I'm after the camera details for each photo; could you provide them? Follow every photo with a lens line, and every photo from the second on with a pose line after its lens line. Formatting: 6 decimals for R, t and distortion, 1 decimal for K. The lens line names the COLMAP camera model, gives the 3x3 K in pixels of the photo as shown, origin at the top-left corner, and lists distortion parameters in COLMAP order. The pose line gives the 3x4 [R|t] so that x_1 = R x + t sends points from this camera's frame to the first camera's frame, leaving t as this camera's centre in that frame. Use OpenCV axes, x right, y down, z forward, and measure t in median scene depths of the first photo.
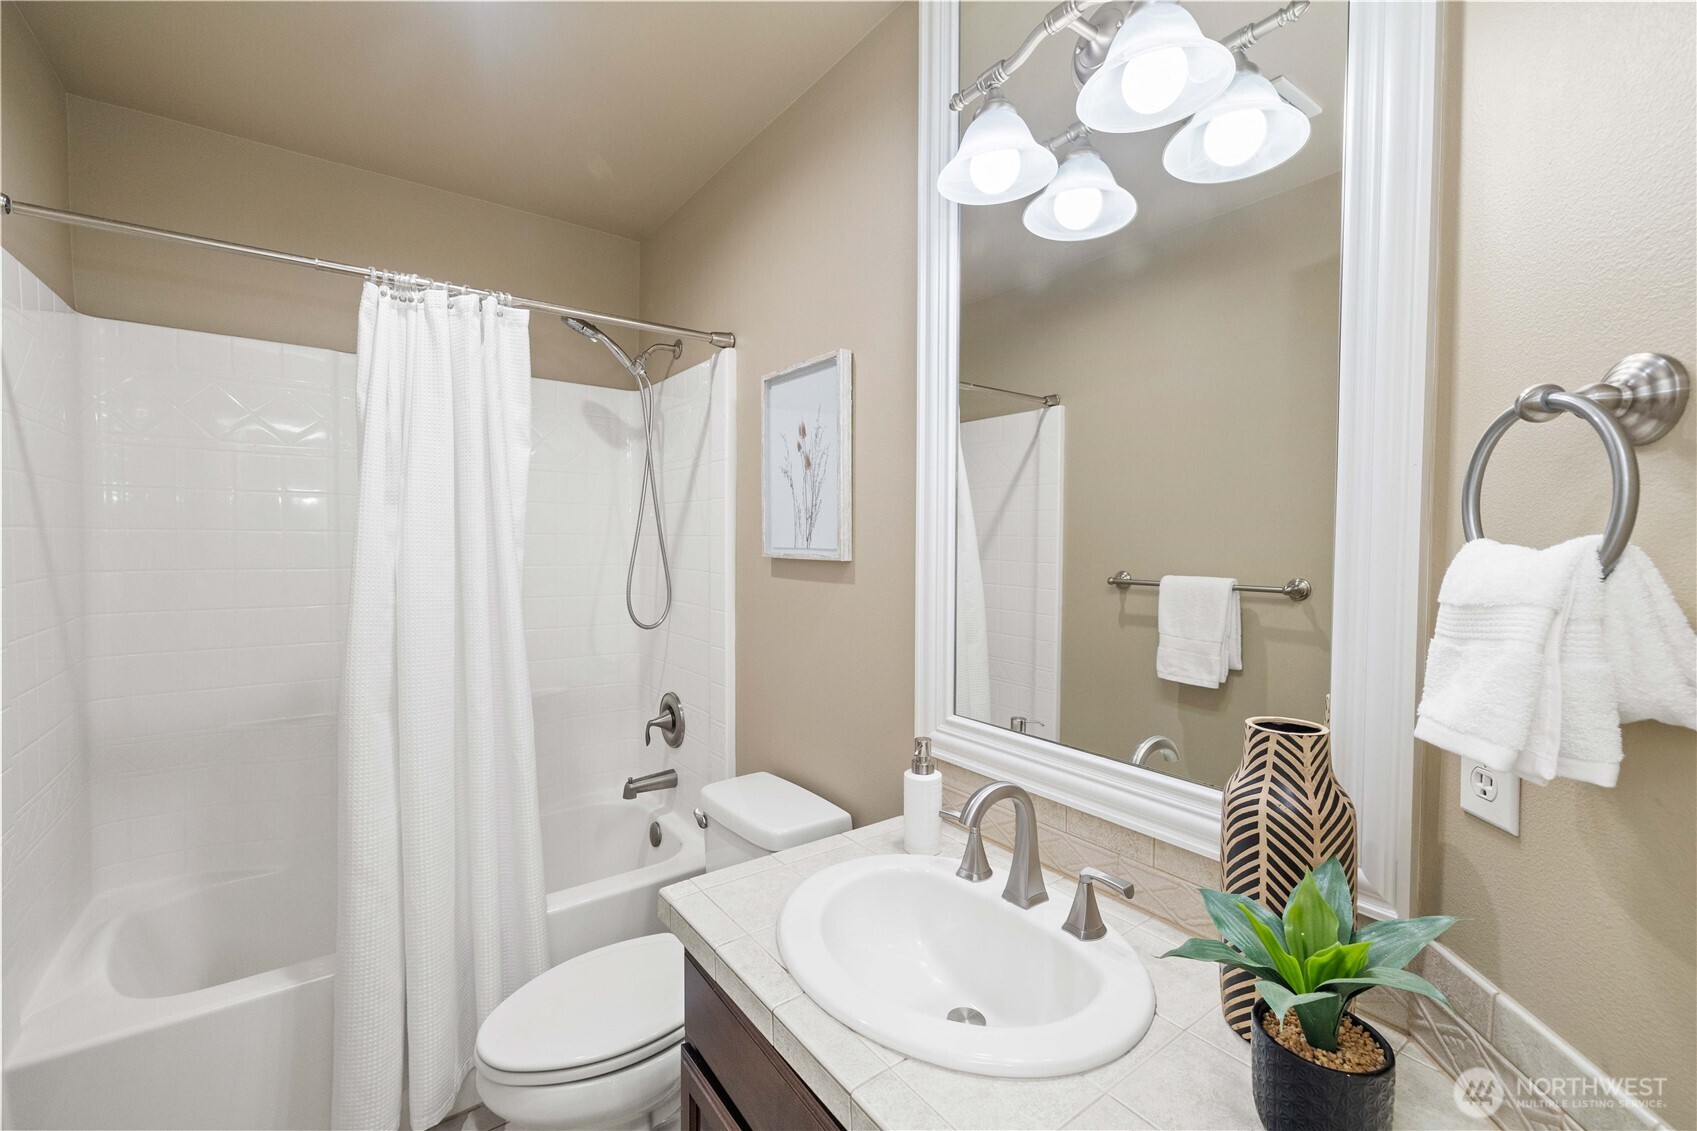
lens RADIAL K [[706.6, 0, 847.2], [0, 706.6, 562.0], [0, 0, 1]] dist [0.000574, -0.000570]
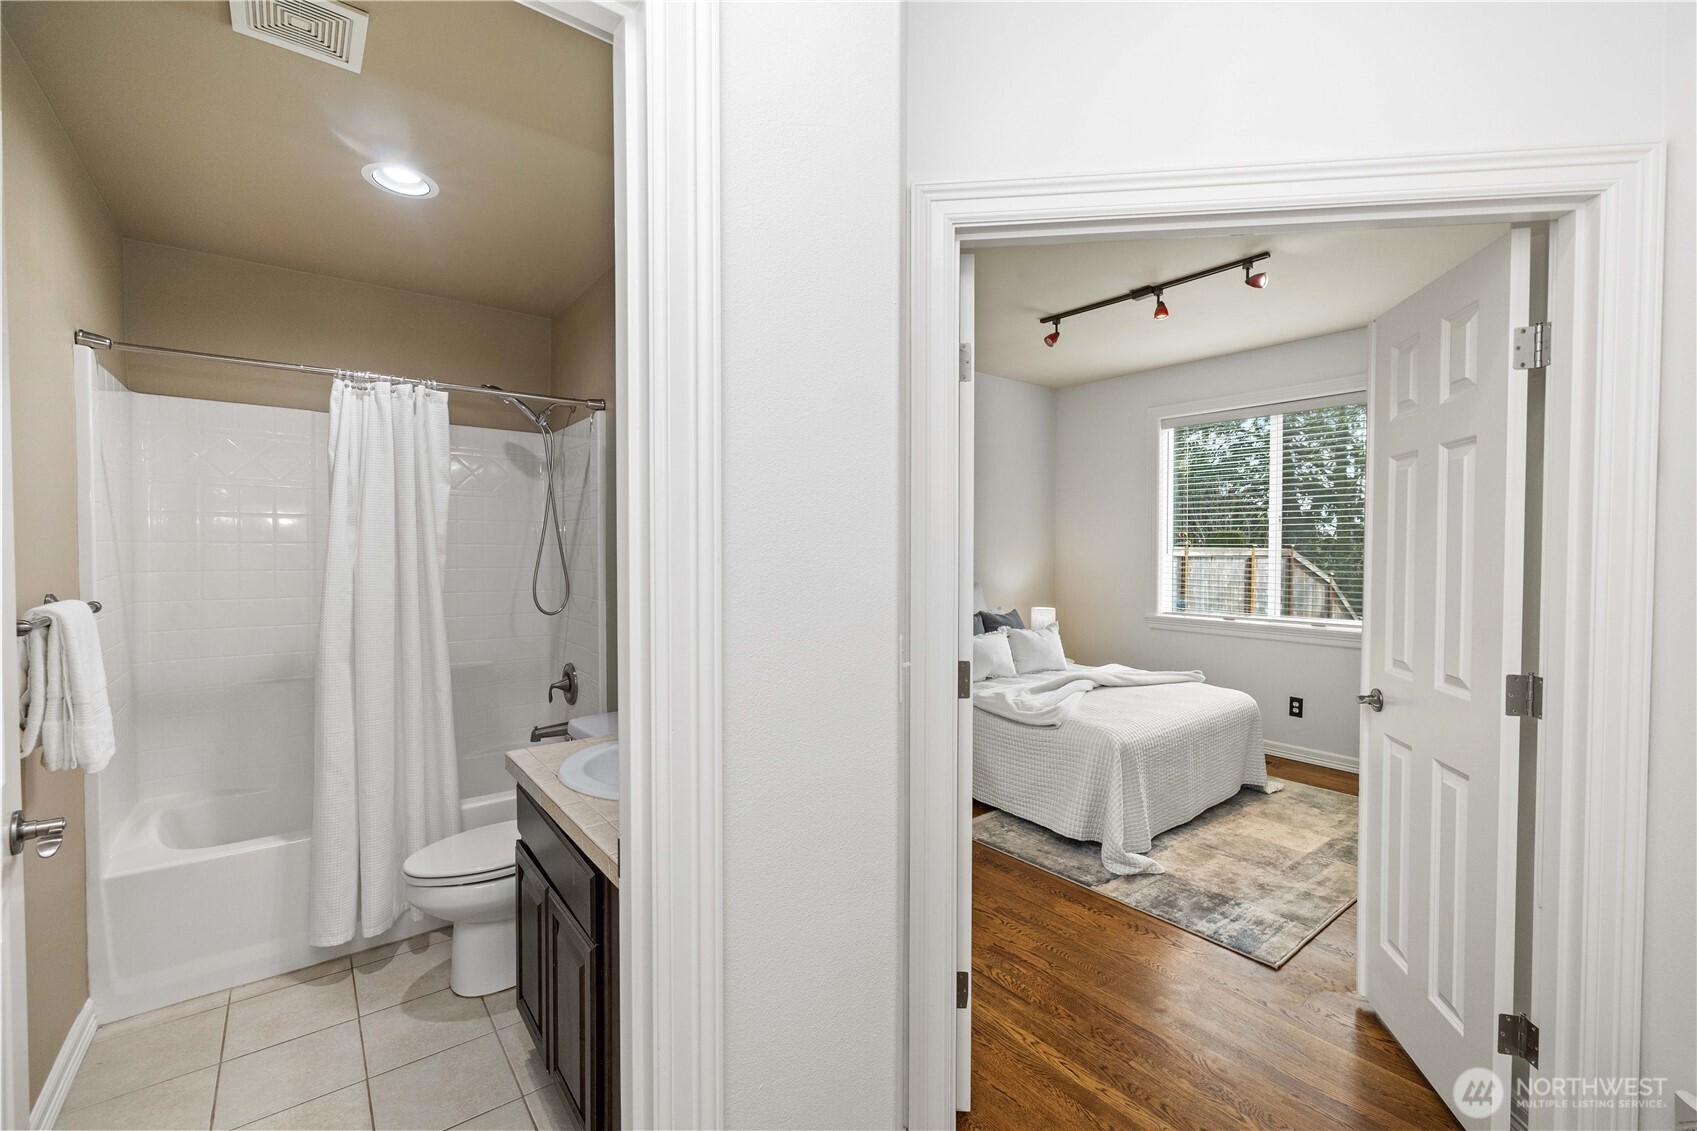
lens RADIAL K [[706.6, 0, 847.3], [0, 706.6, 559.4], [0, 0, 1]] dist [0.000574, -0.000570]
pose [[0.999679, -0.005027, 0.024847, 0.352686], [0.005354, 0.999900, -0.013115, 0.014783], [-0.024779, 0.013244, 0.999605, -0.500392]]
